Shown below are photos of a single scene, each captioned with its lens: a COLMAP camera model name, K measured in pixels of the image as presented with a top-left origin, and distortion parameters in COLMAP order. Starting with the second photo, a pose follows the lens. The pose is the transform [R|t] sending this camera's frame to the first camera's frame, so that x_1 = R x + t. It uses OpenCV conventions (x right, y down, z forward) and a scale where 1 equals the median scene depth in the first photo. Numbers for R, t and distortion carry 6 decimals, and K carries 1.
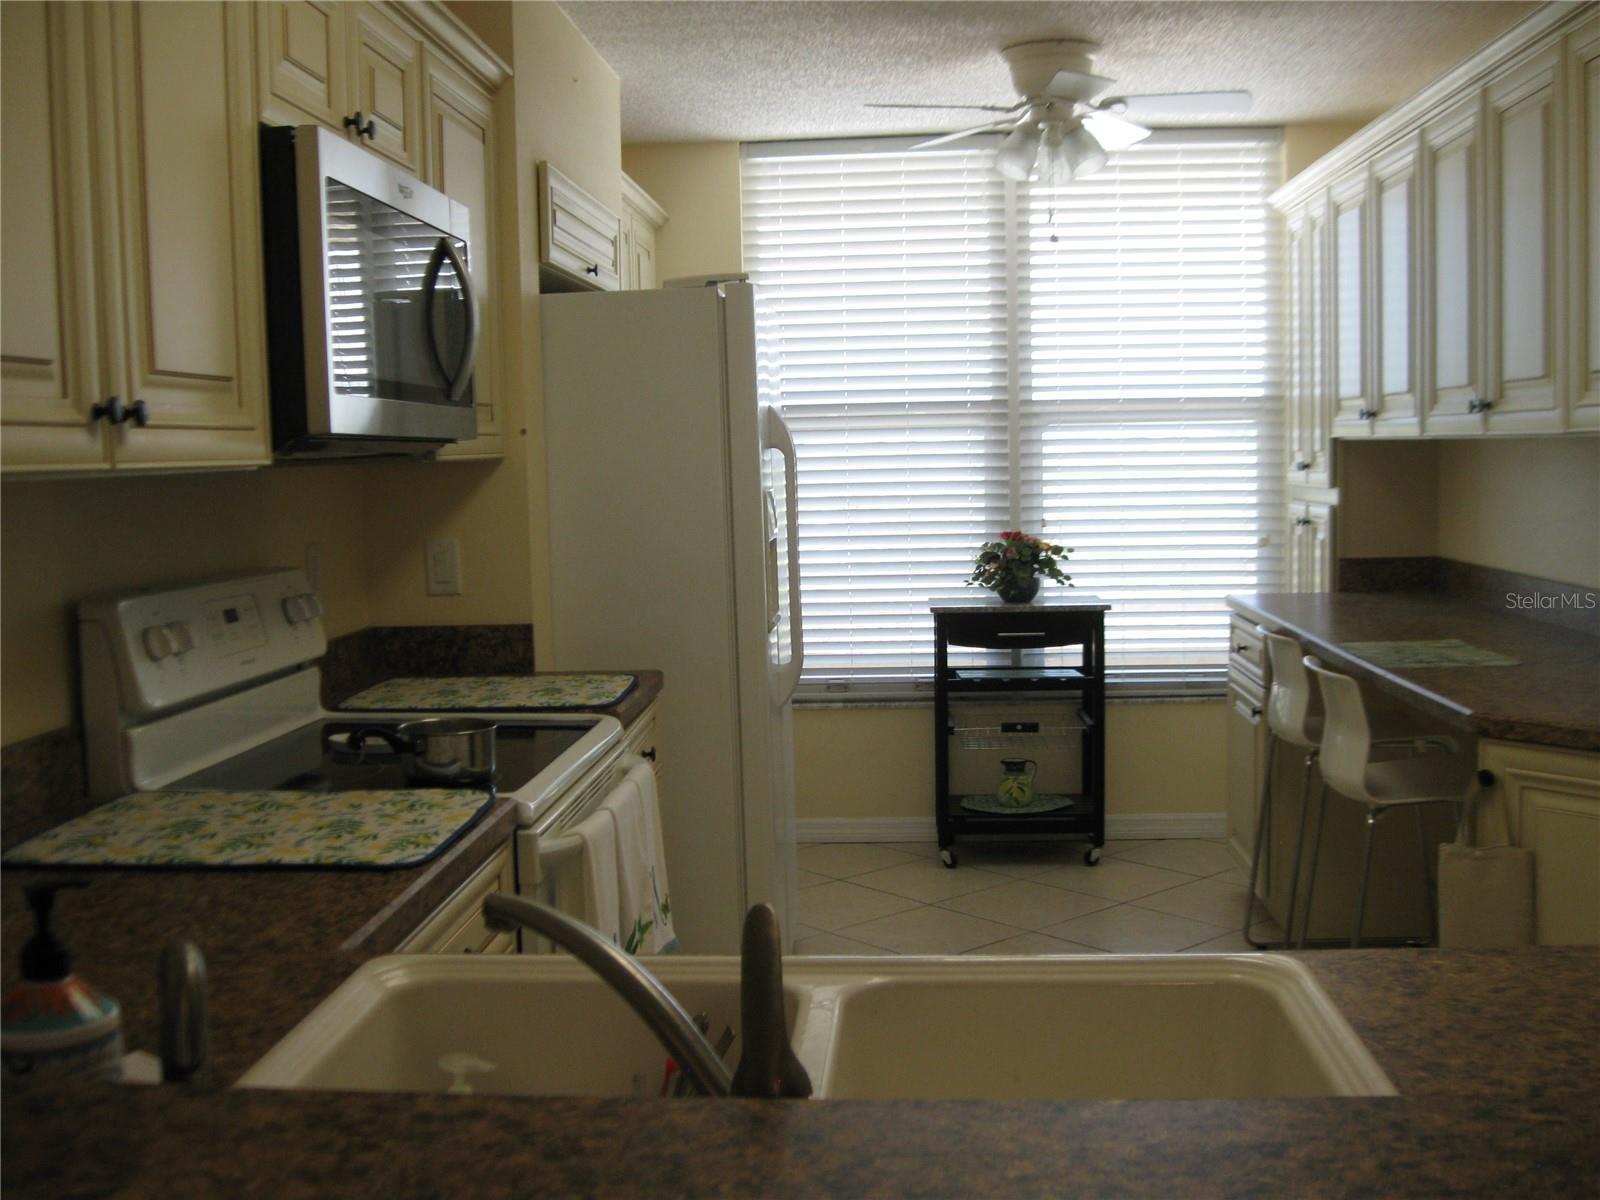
lens RADIAL K [[1656.8, 0, 785.4], [0, 1656.8, 632.7], [0, 0, 1]] dist [-0.123316, 0.042993]
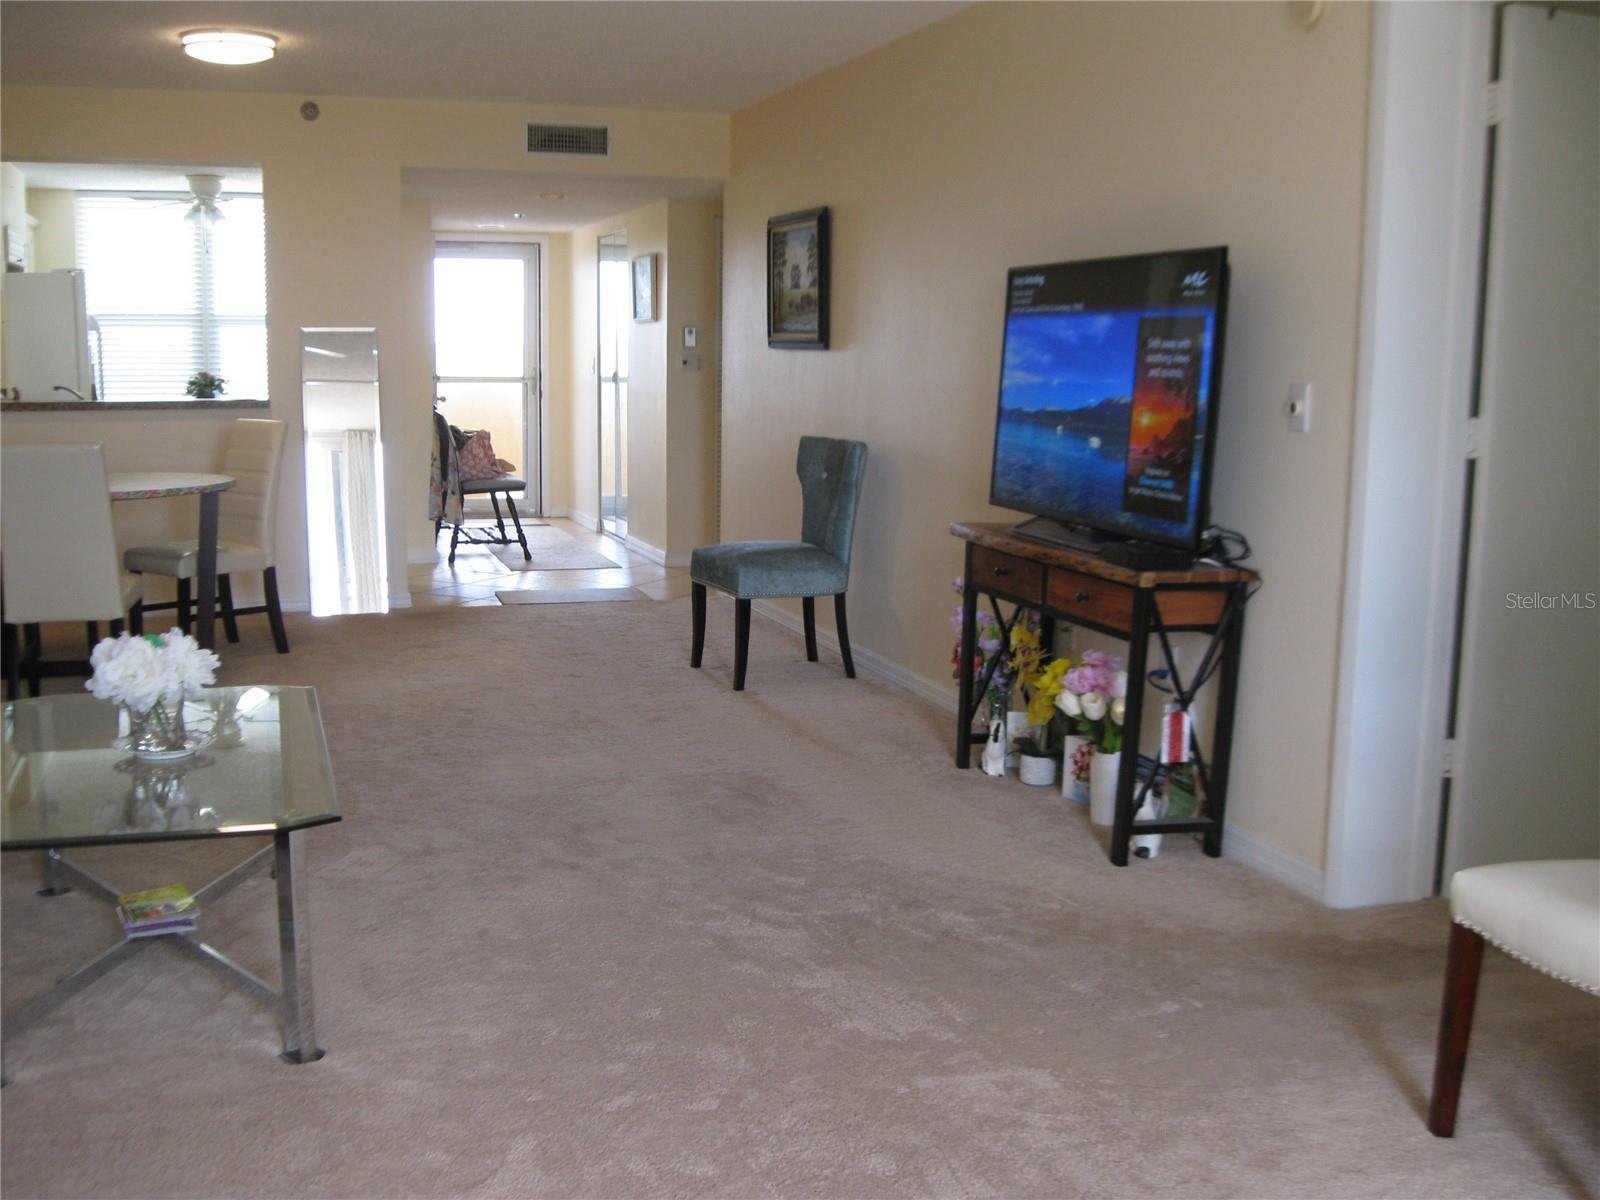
lens RADIAL K [[1656.8, 0, 785.4], [0, 1656.8, 632.7], [0, 0, 1]] dist [-0.123316, 0.042993]
pose [[0.922739, -0.025639, 0.384572, 0.011001], [0.004724, 0.998462, 0.055231, 0.284434], [-0.385397, -0.049147, 0.921441, -2.235948]]
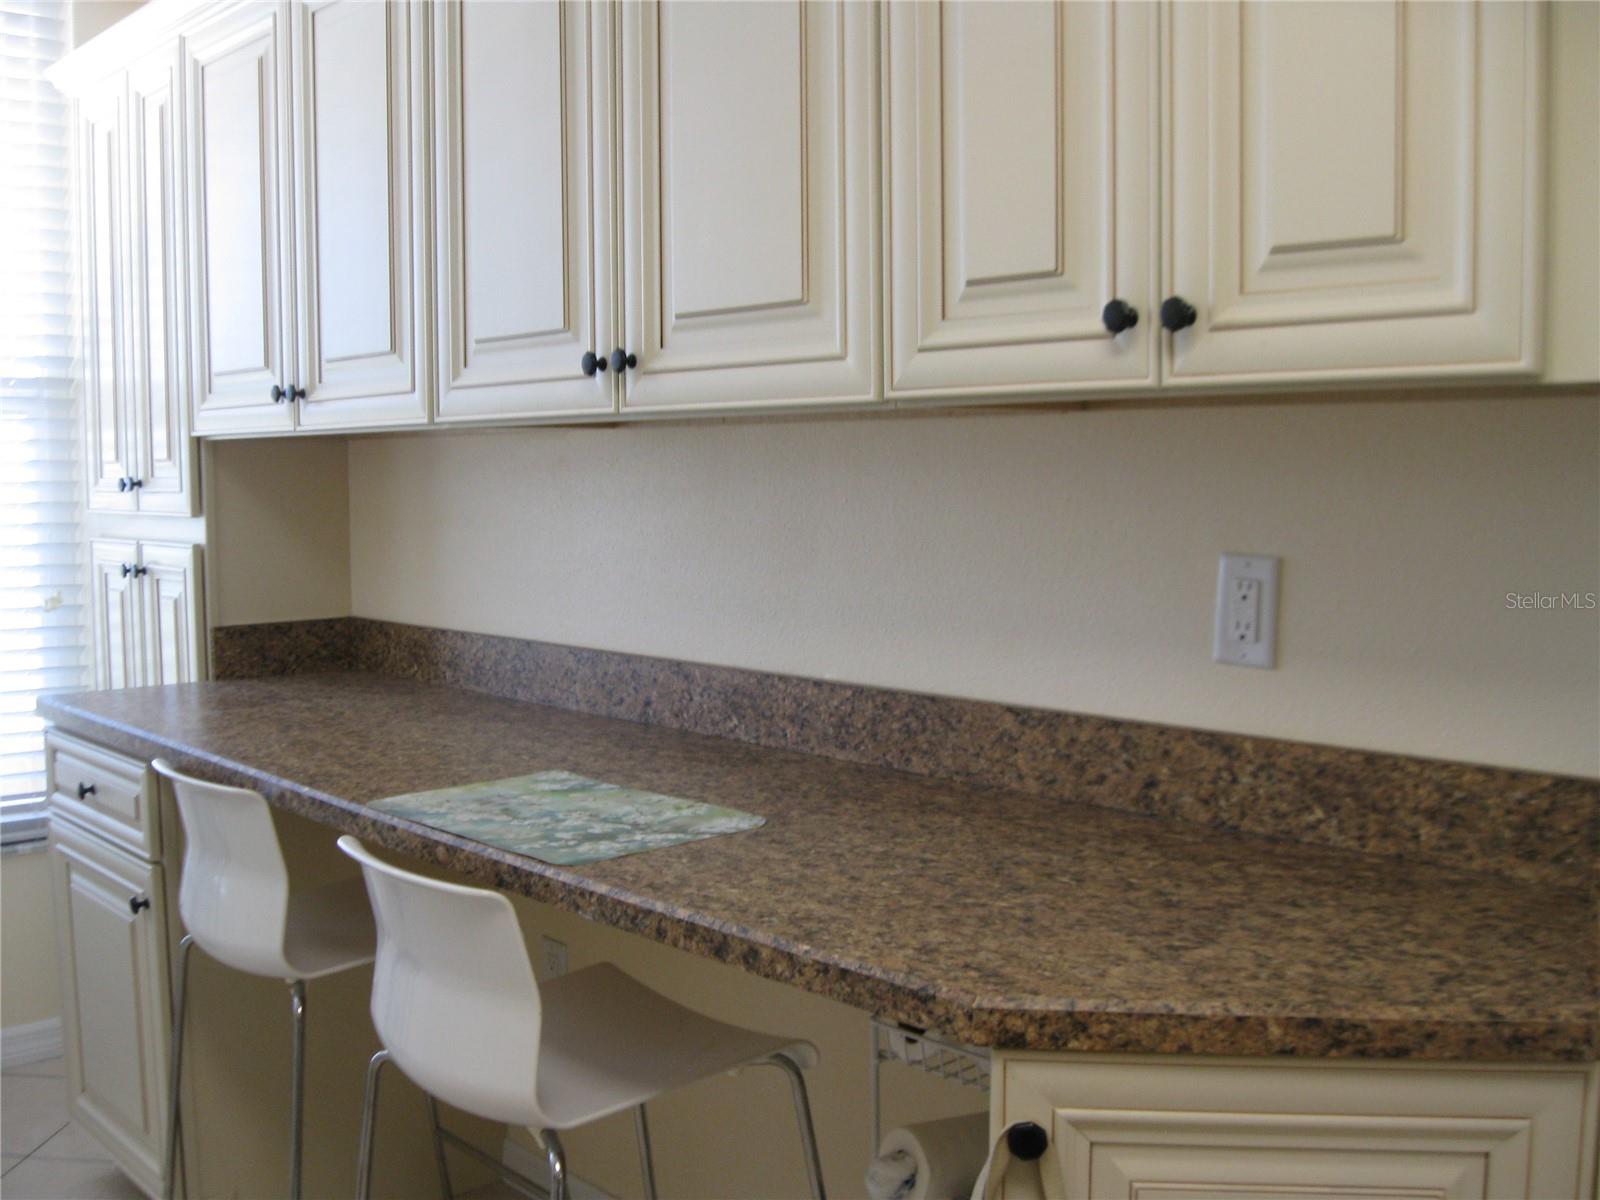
lens RADIAL K [[1656.8, 0, 785.4], [0, 1656.8, 632.7], [0, 0, 1]] dist [-0.123316, 0.042993]
pose [[0.693353, -0.052213, 0.718704, 0.036693], [0.068299, 0.997643, 0.006587, -0.032011], [-0.717354, 0.044520, 0.695285, 0.395221]]
